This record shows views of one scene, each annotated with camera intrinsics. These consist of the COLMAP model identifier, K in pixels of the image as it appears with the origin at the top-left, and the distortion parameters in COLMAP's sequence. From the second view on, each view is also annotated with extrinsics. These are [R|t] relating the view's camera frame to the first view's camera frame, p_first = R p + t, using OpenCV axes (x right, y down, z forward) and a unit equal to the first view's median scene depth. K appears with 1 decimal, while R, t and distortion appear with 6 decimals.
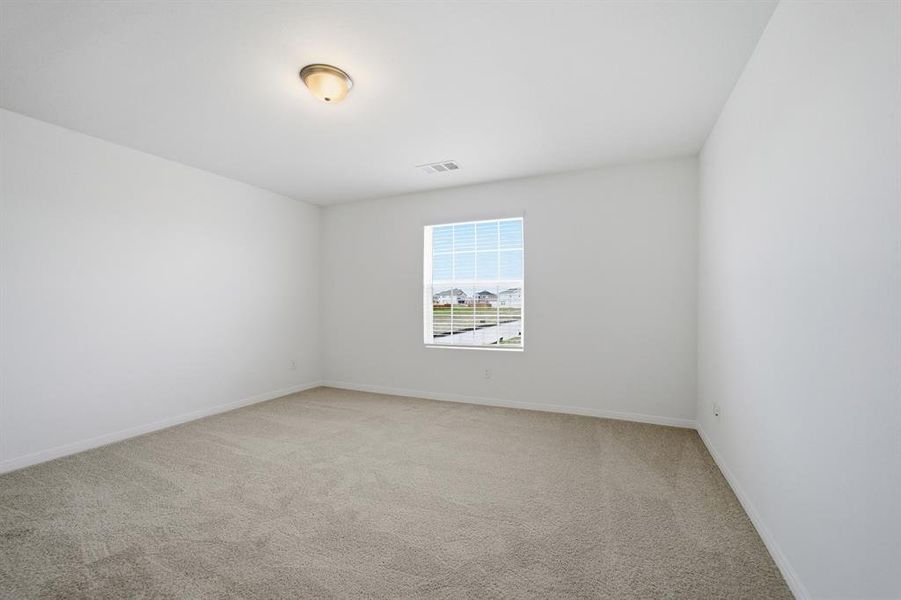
lens RADIAL K [[378.0, 0, 450.5], [0, 378.0, 300.0], [0, 0, 1]] dist [0.000774, 0.000341]
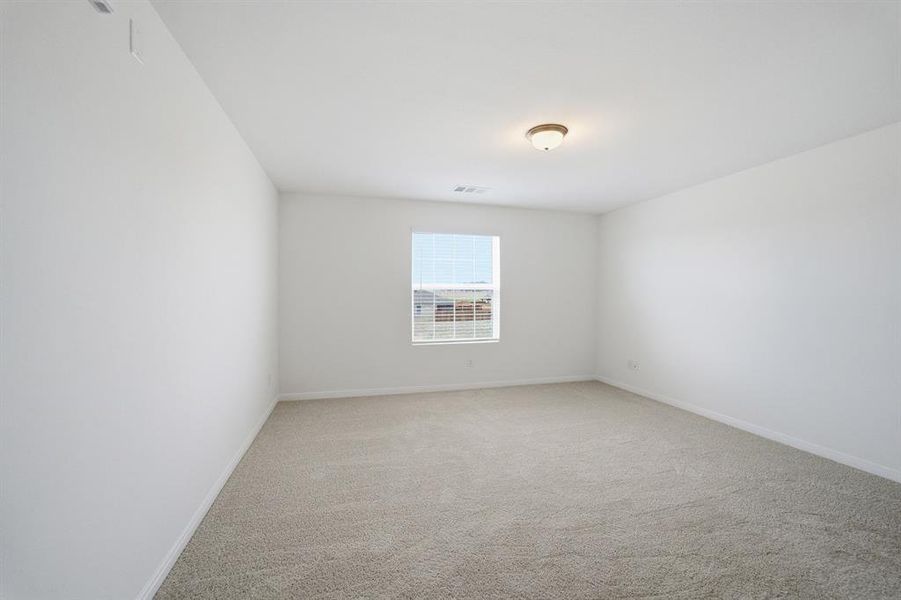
lens RADIAL K [[378.0, 0, 450.5], [0, 378.0, 300.0], [0, 0, 1]] dist [0.000774, 0.000341]
pose [[0.766264, -0.012611, 0.642402, -0.751380], [0.002421, 0.999857, 0.016741, -0.028258], [-0.642522, -0.011273, 0.766185, 0.129963]]
